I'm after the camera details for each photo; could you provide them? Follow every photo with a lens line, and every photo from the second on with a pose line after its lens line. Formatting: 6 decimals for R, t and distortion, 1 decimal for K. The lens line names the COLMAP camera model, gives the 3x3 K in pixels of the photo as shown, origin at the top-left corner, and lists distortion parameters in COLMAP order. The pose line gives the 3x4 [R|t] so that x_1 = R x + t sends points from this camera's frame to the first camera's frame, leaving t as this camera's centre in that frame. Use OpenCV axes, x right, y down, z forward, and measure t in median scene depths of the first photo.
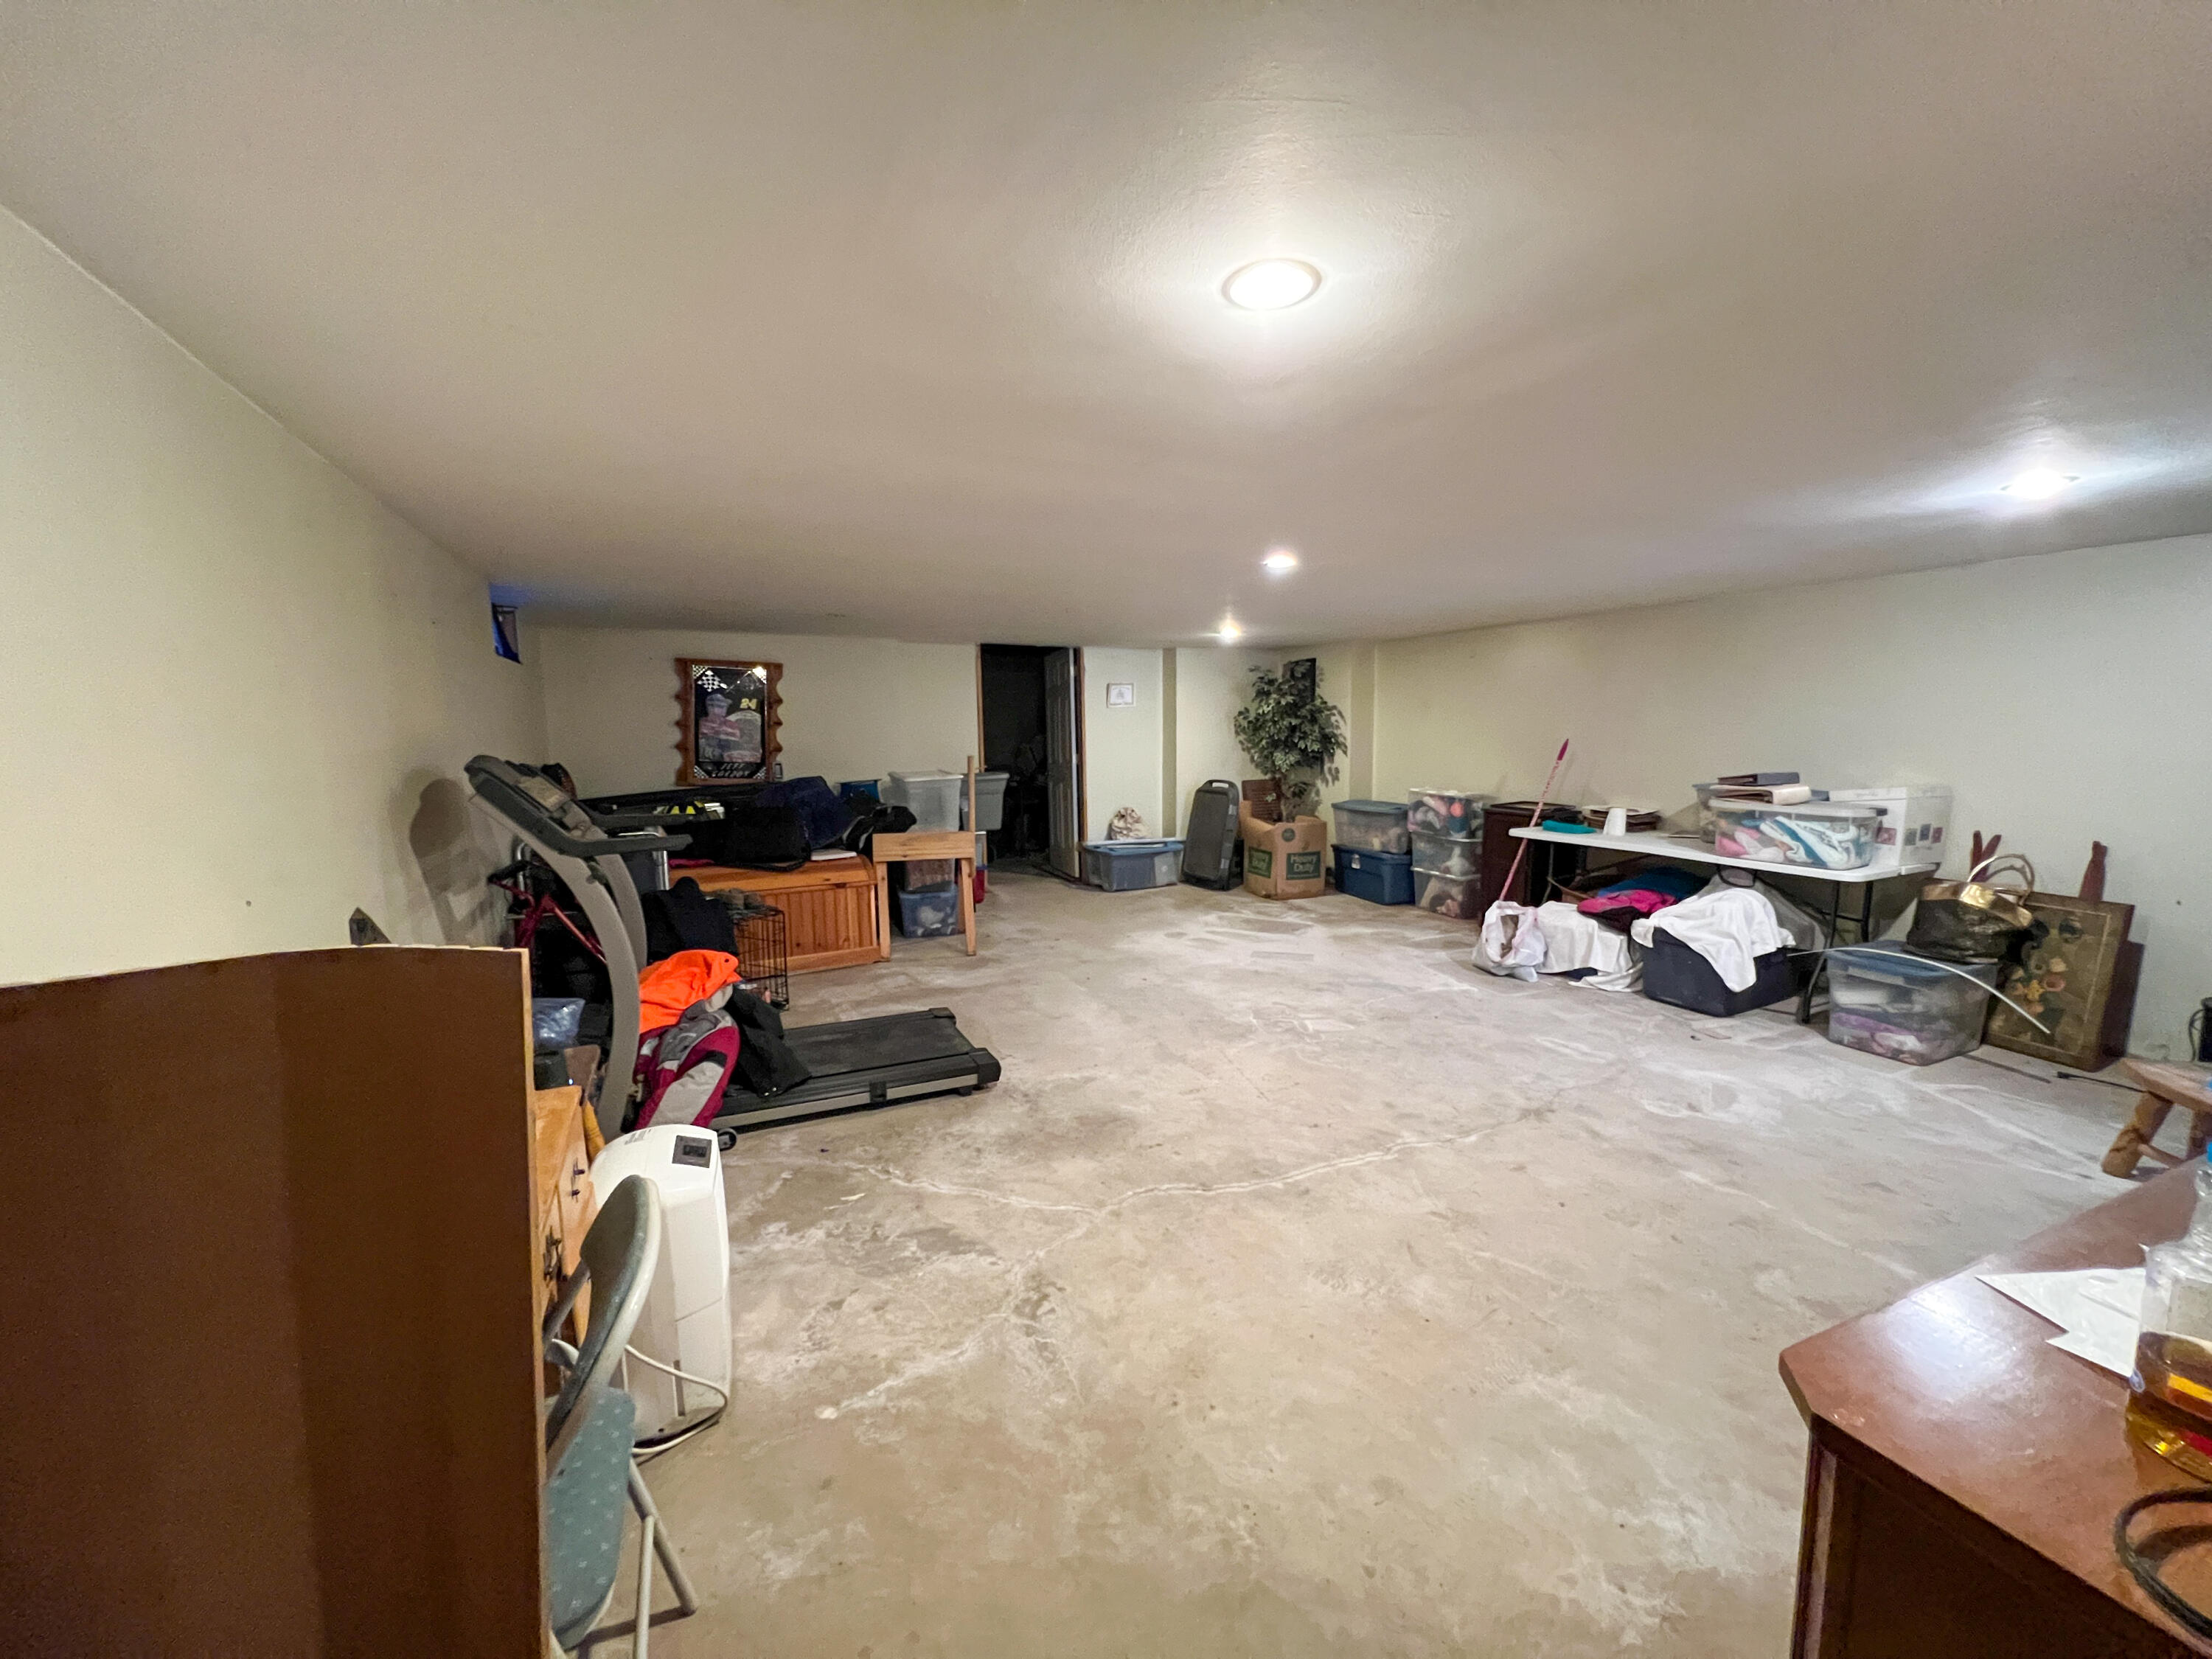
lens RADIAL K [[887.1, 0, 1081.6], [0, 887.1, 771.4], [0, 0, 1]] dist [-0.000549, -0.000163]
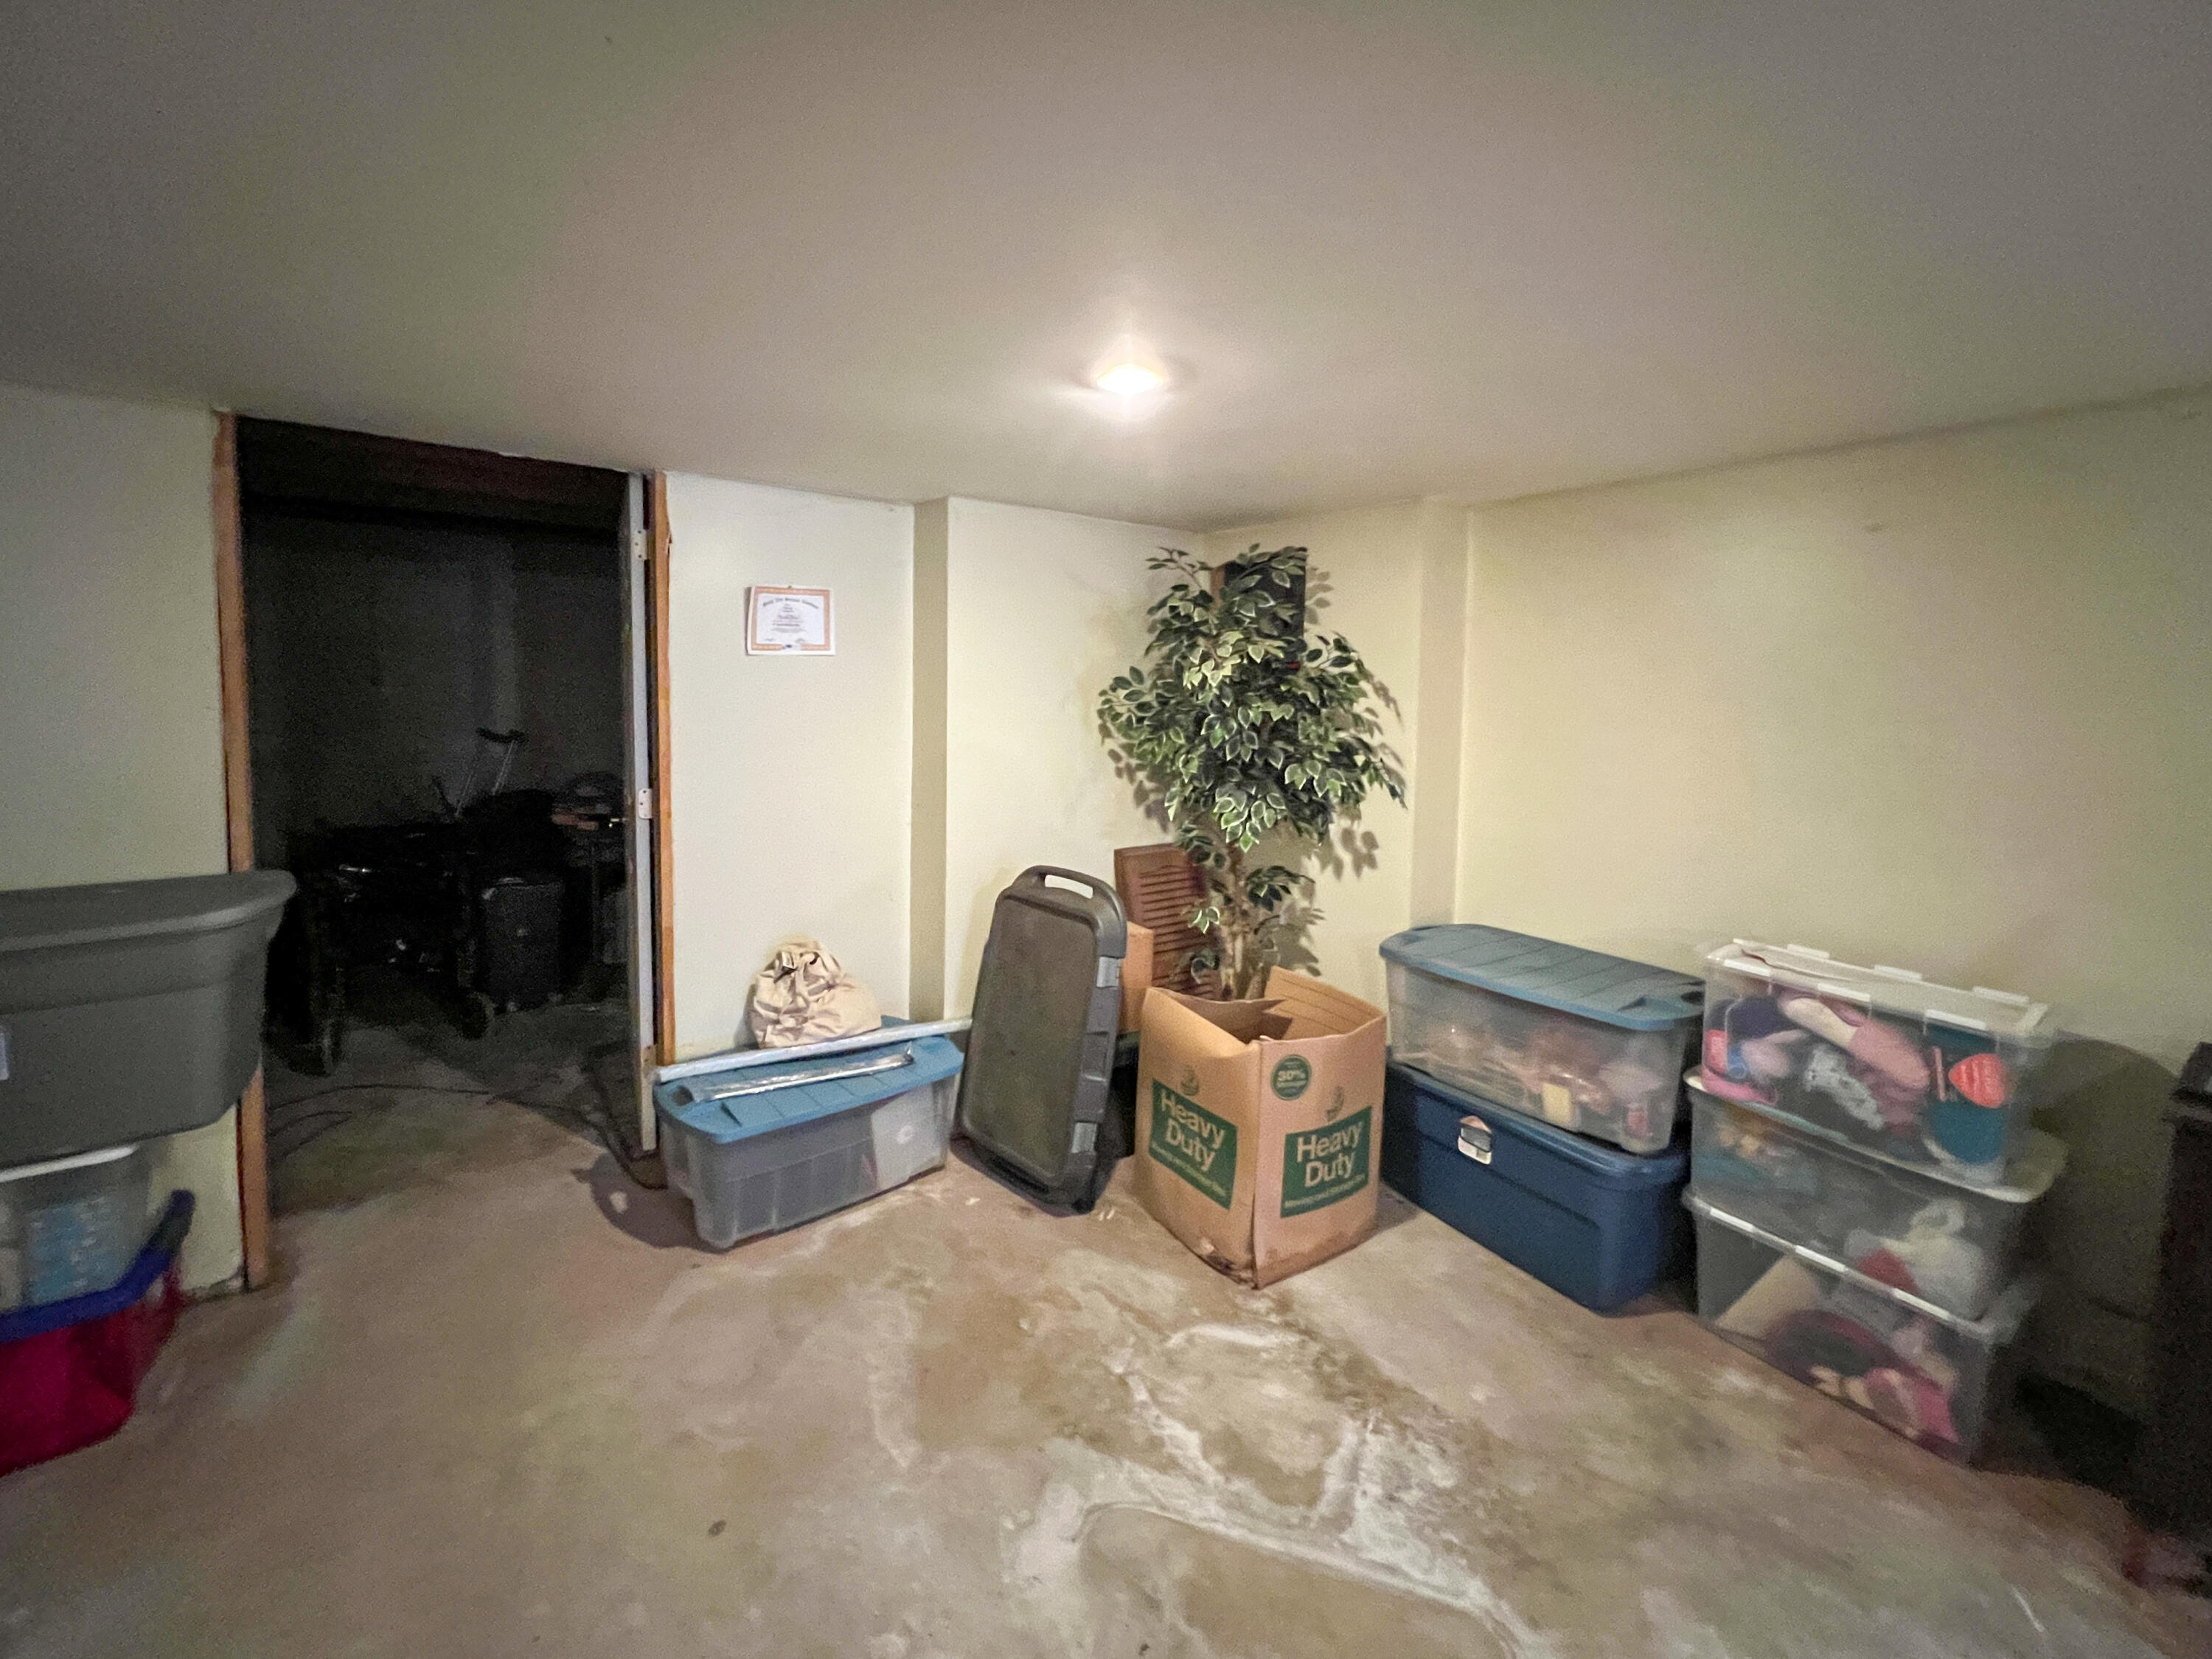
lens RADIAL K [[926.1, 0, 1089.8], [0, 926.1, 719.0], [0, 0, 1]] dist [-0.000819, 0.000122]
pose [[0.972654, 0.015581, 0.231737, 0.096345], [-0.013647, 0.999857, -0.009948, -0.058132], [-0.231859, 0.006514, 0.972728, 0.786422]]
